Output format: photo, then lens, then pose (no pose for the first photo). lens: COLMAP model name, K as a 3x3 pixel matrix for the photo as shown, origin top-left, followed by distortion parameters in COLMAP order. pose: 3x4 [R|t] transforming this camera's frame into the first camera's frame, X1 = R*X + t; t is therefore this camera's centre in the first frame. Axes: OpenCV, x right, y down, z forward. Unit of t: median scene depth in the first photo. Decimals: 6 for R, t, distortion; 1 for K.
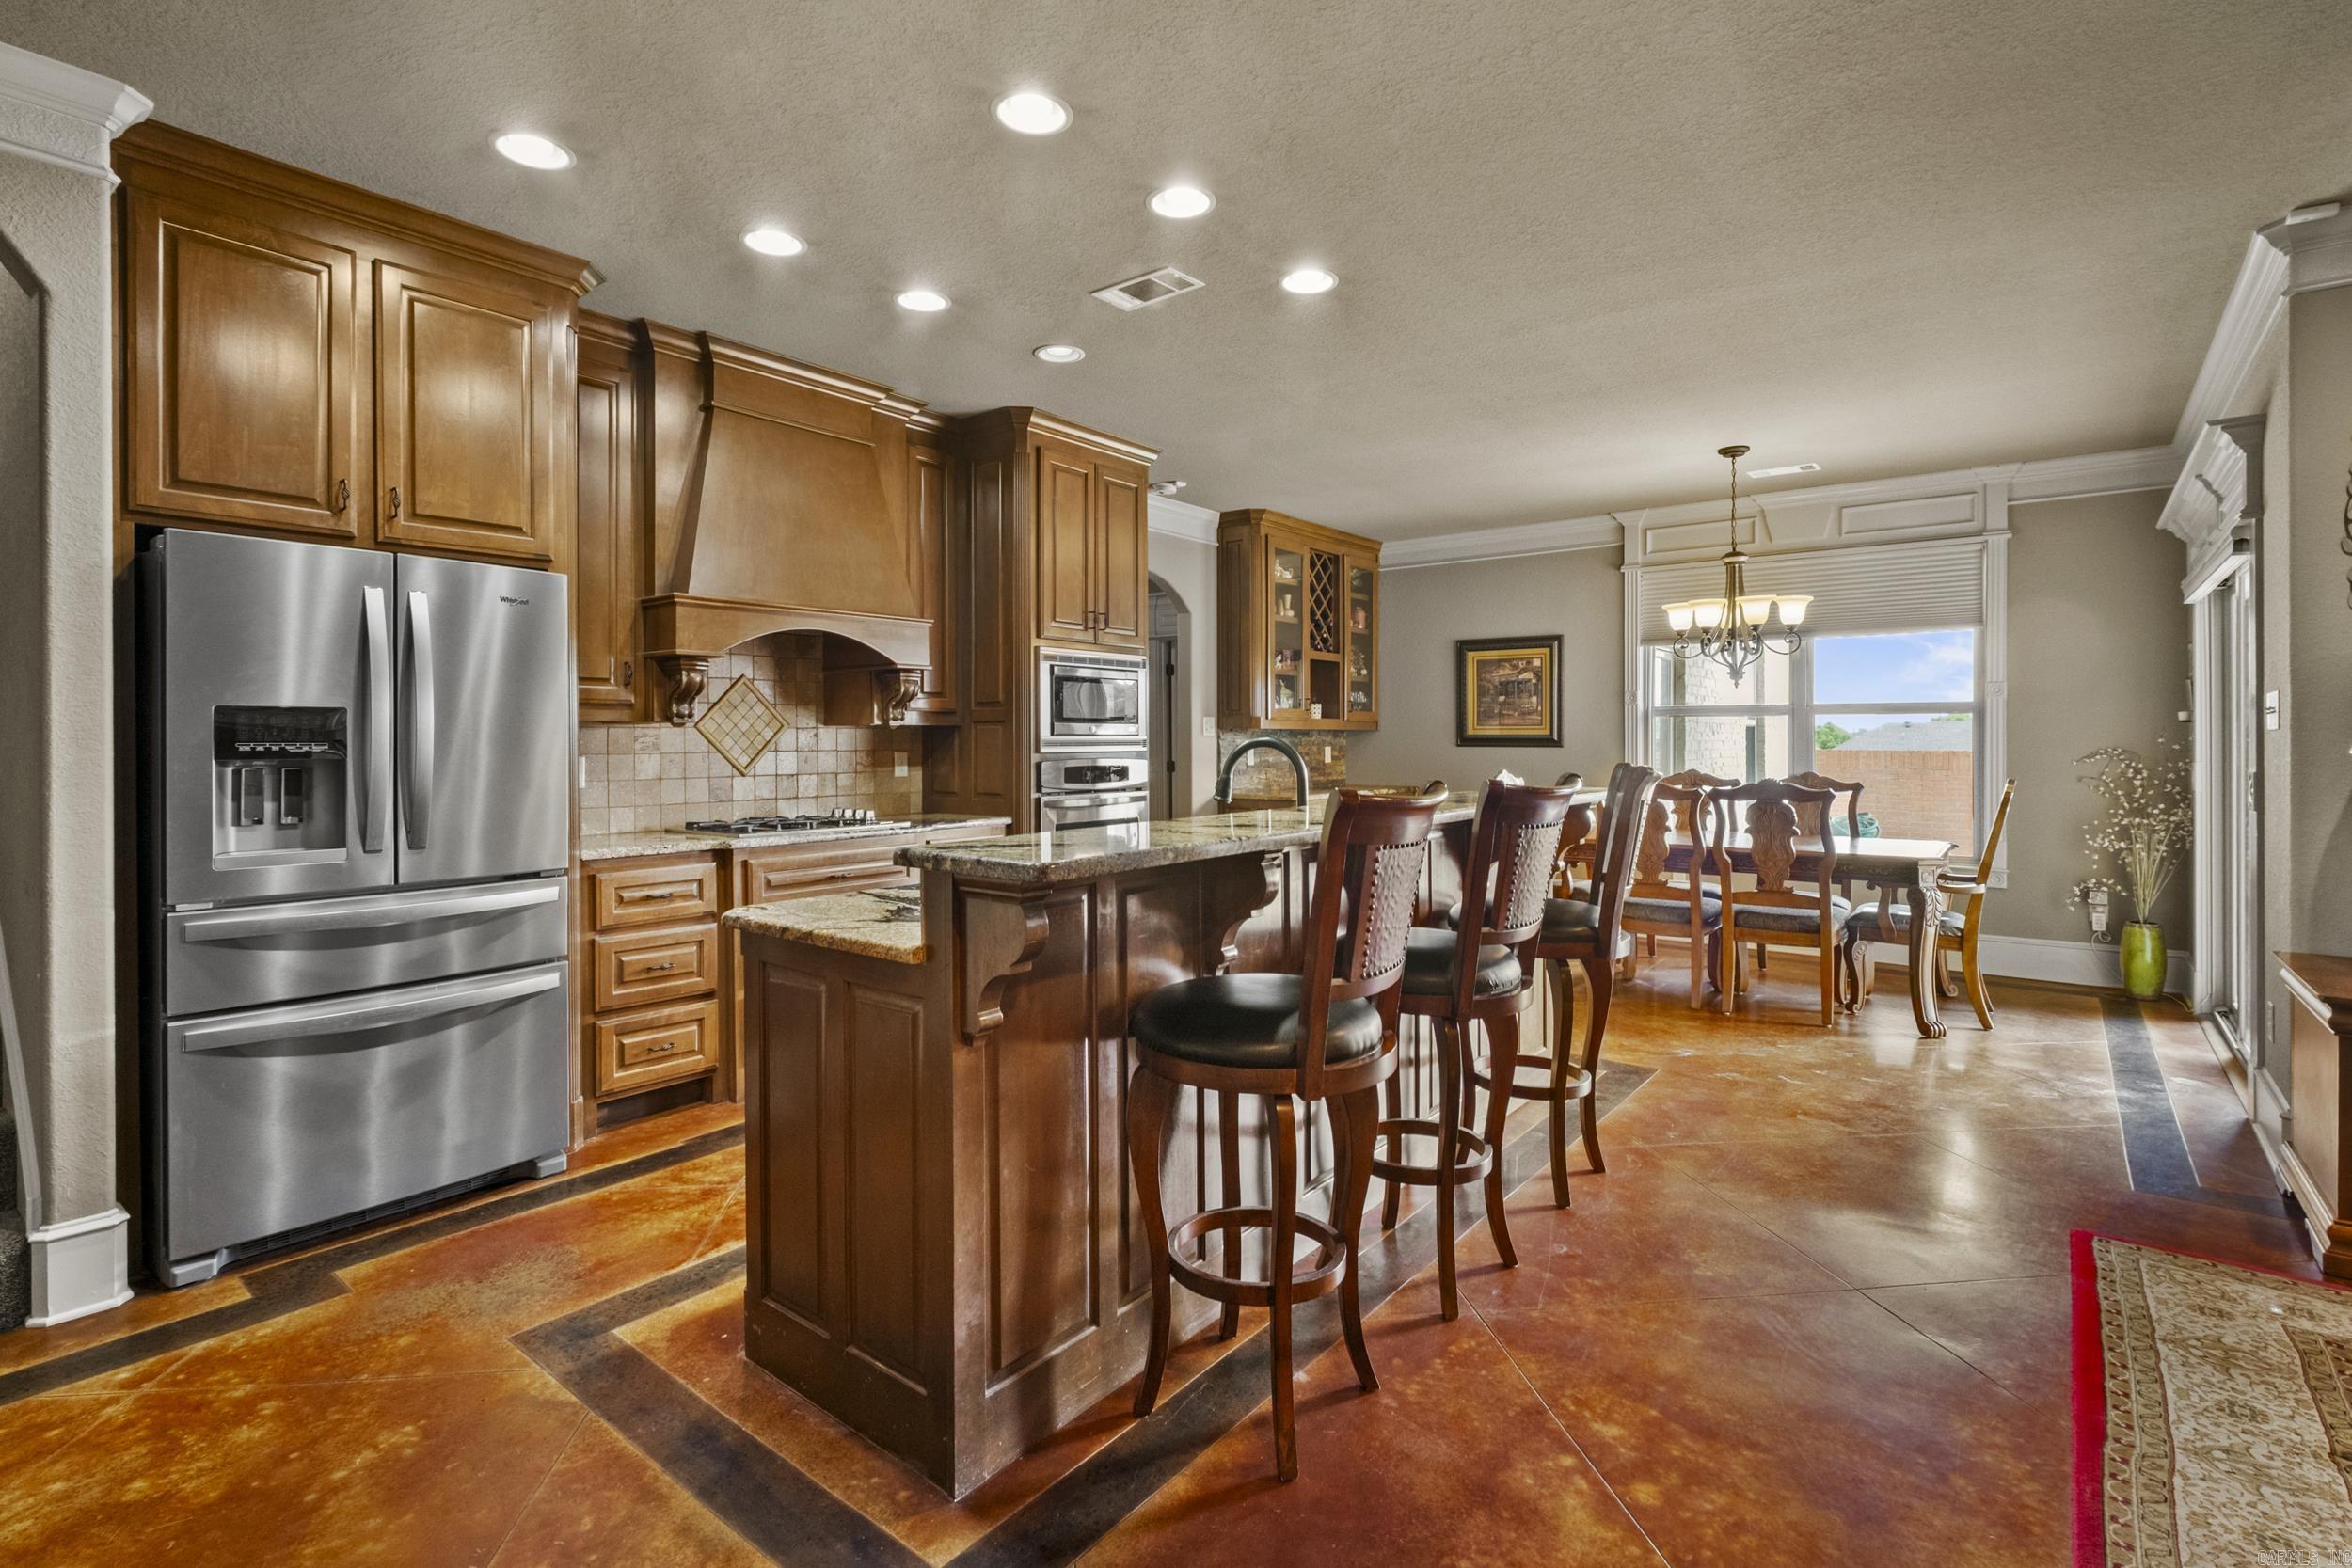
lens RADIAL K [[1104.2, 0, 1153.8], [0, 1104.2, 752.6], [0, 0, 1]] dist [0.000133, 0.000121]
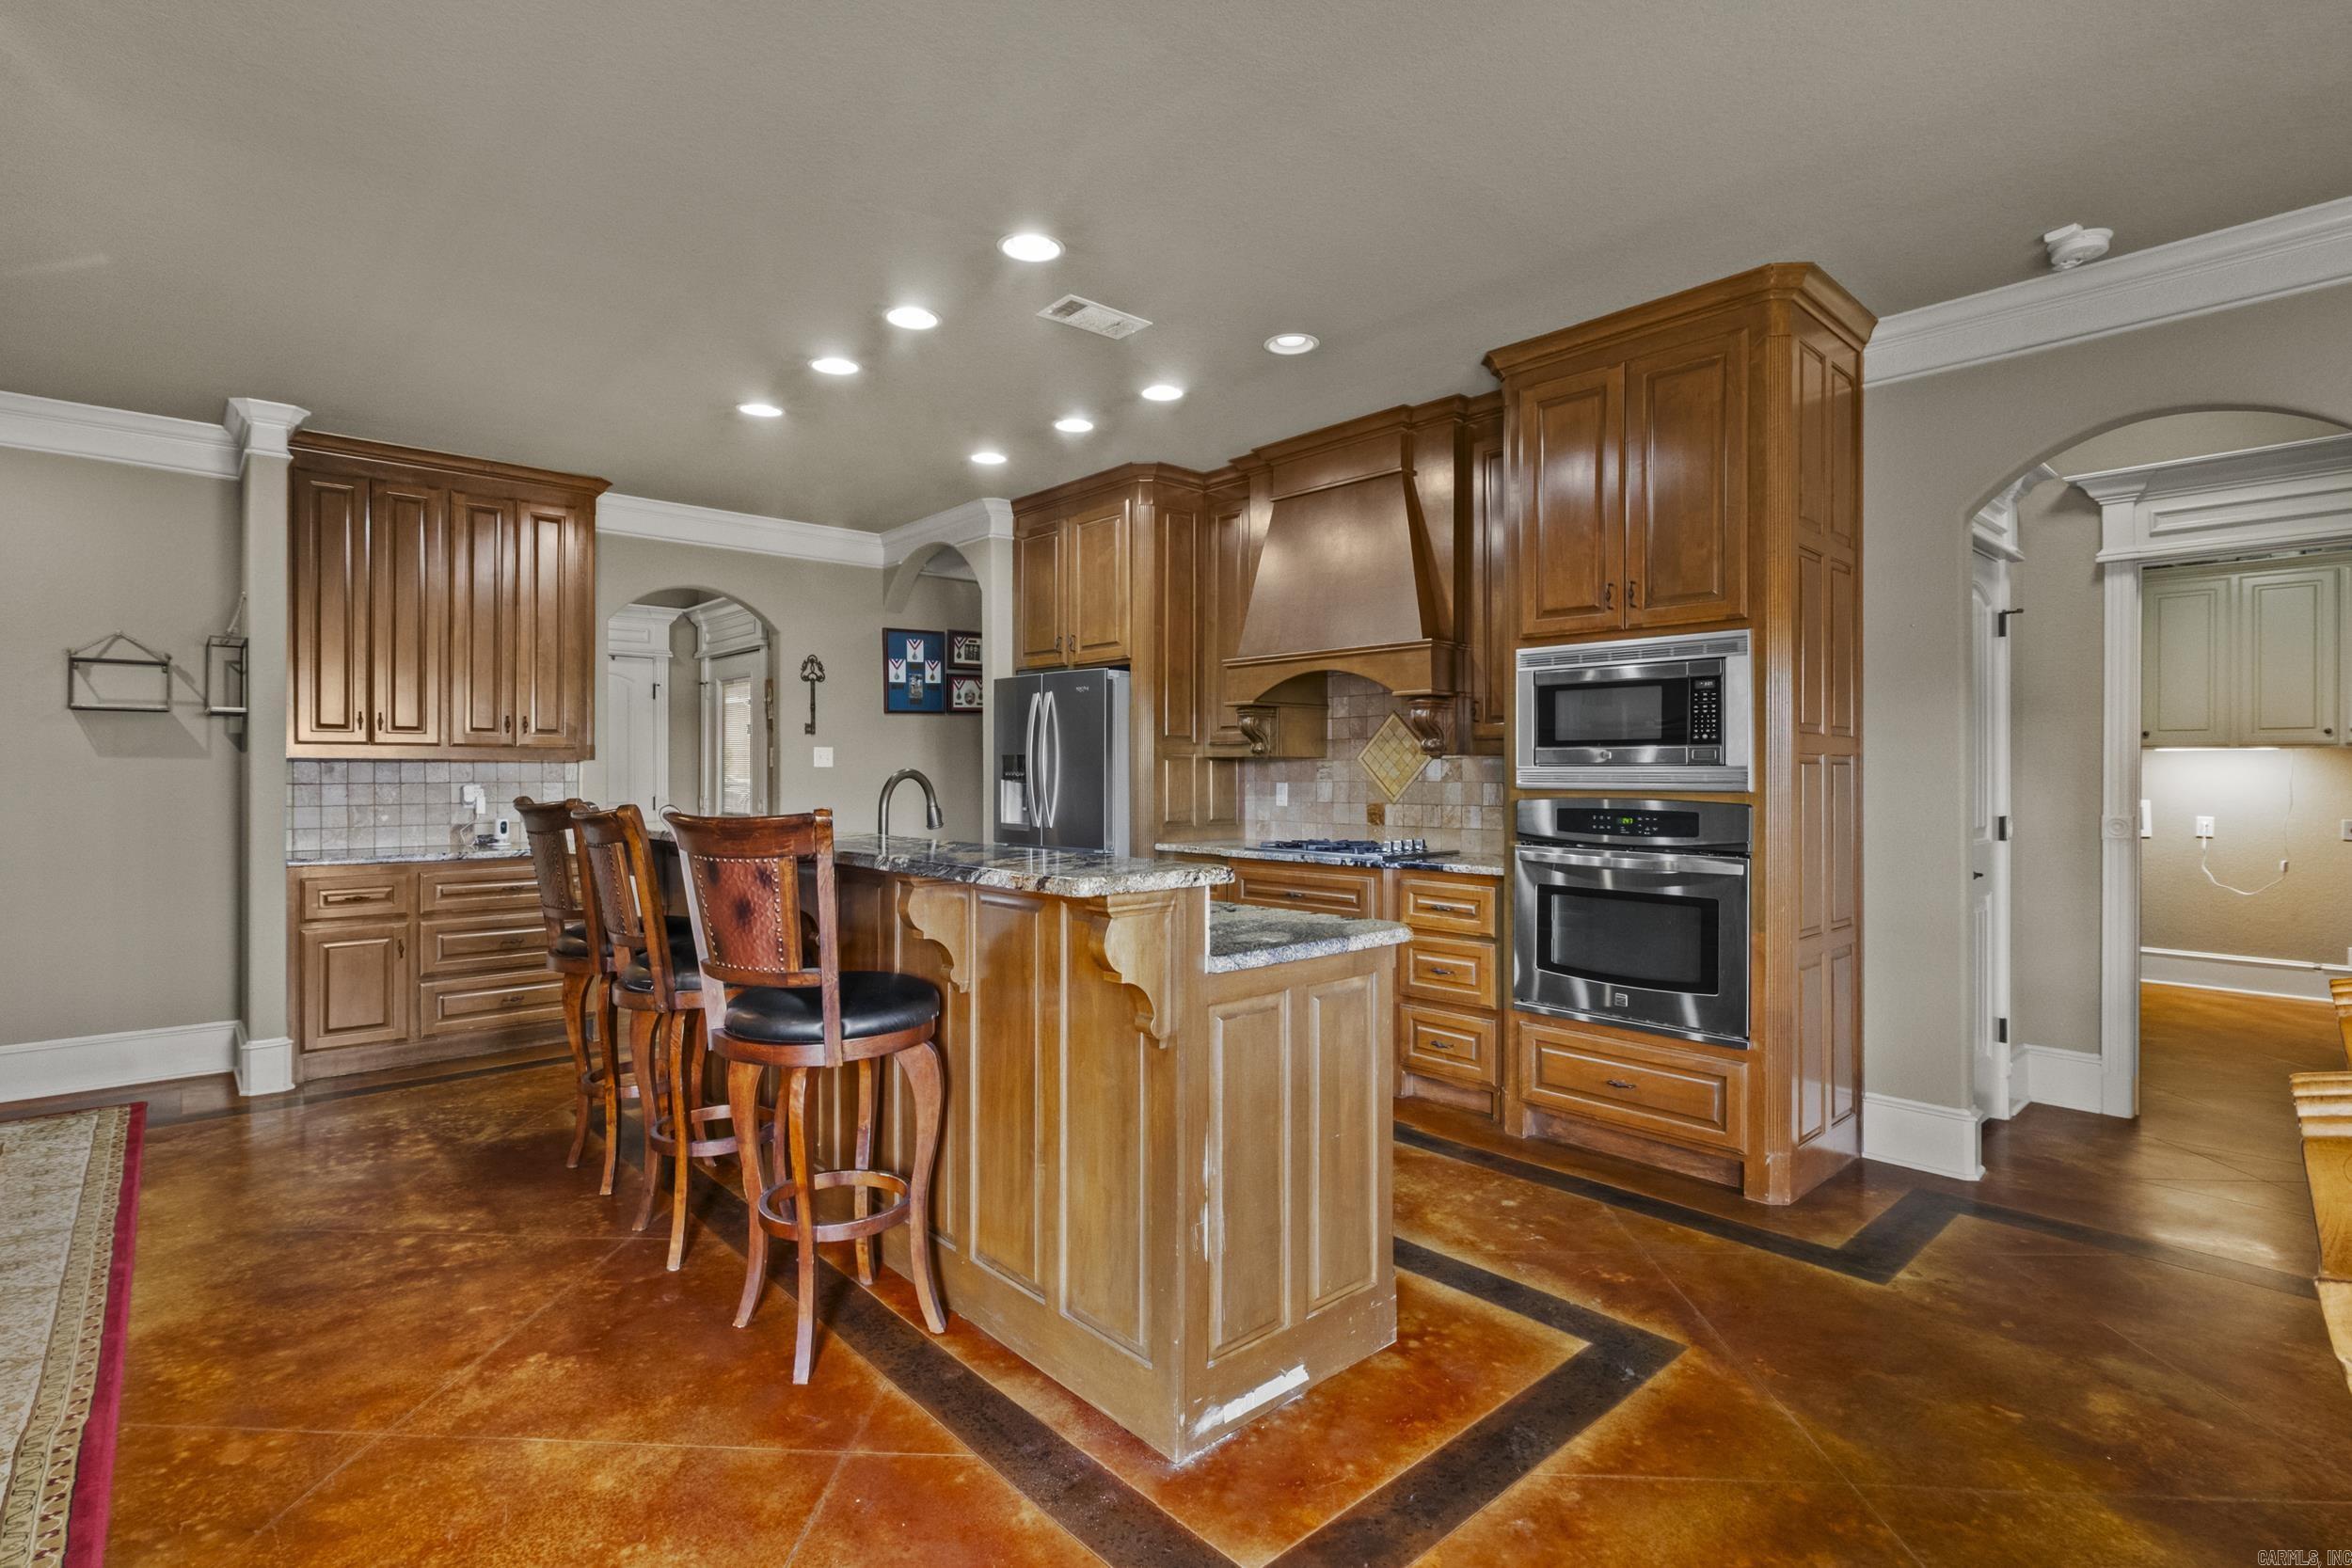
lens RADIAL K [[1104.2, 0, 1153.8], [0, 1104.2, 752.6], [0, 0, 1]] dist [0.000133, 0.000121]
pose [[-0.156552, -0.014541, -0.987563, 1.311658], [-0.007069, 0.999883, -0.013602, -0.021616], [0.987644, 0.004852, -0.156637, 1.623864]]
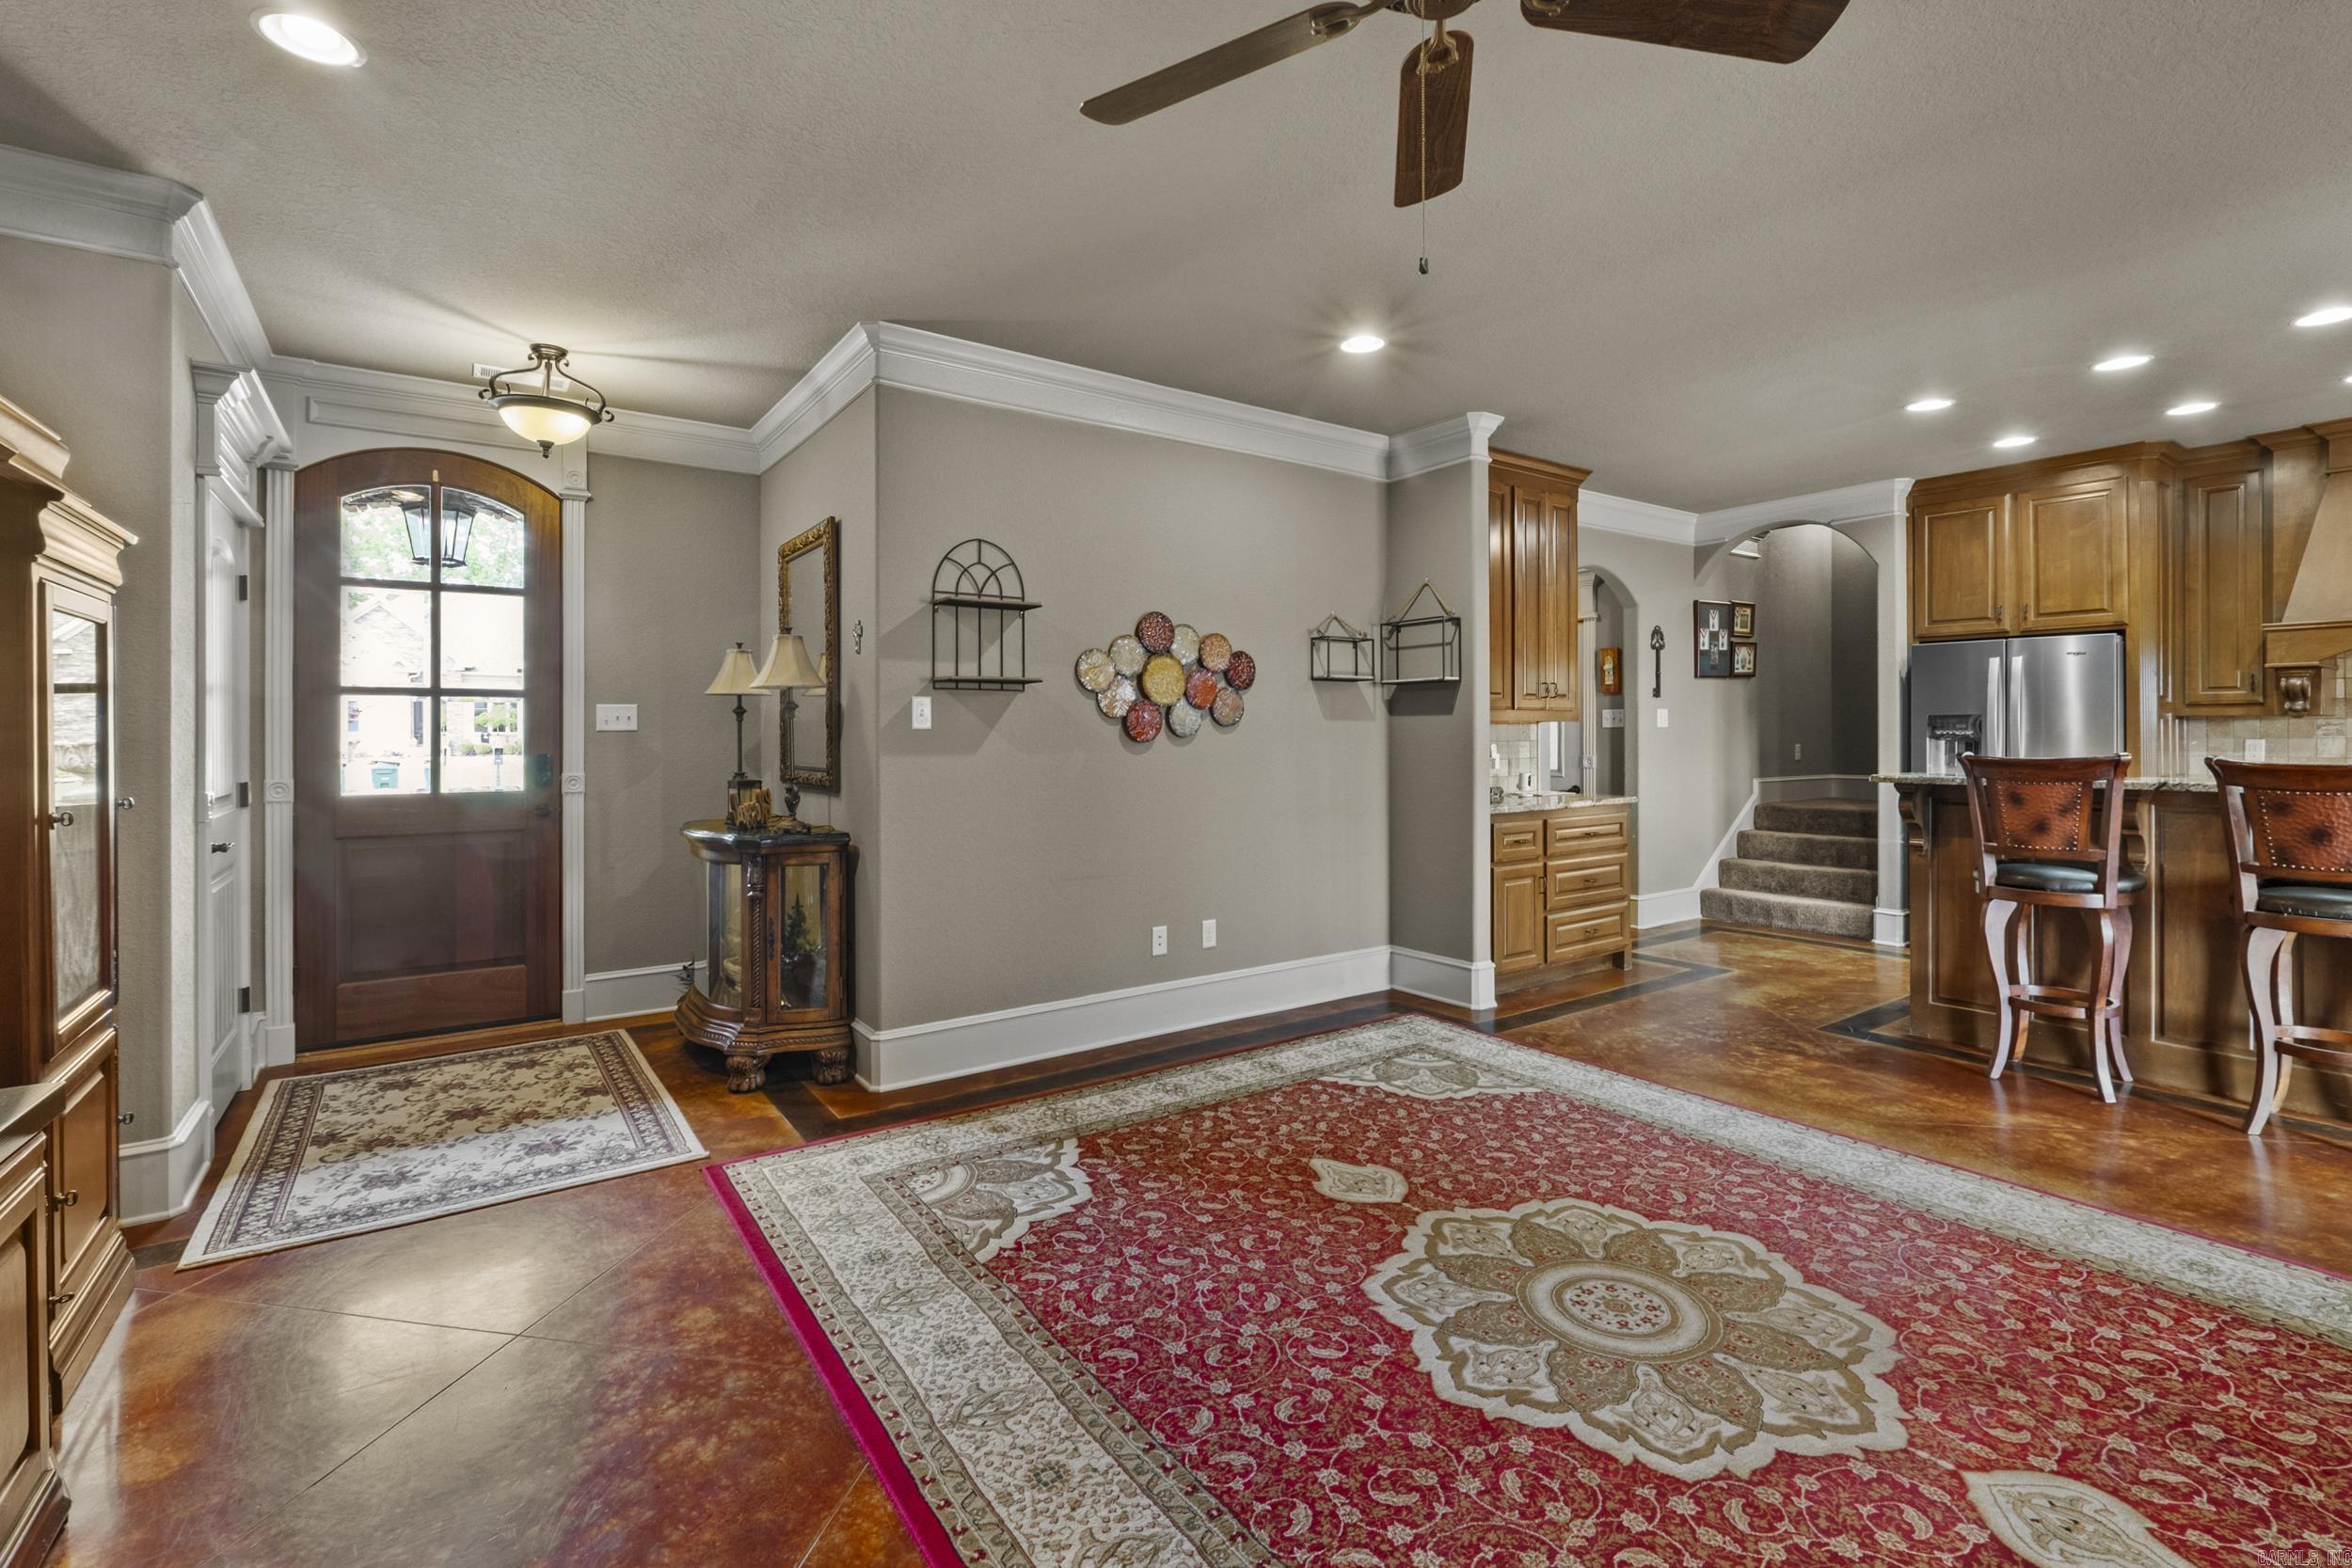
lens RADIAL K [[1026.3, 0, 1170.6], [0, 1026.3, 728.8], [0, 0, 1]] dist [-0.000412, -0.000127]
pose [[-0.260022, 0.000662, -0.965603, 1.757686], [-0.002840, 0.999995, 0.001450, -0.013480], [0.965599, 0.003119, -0.260018, -0.009981]]
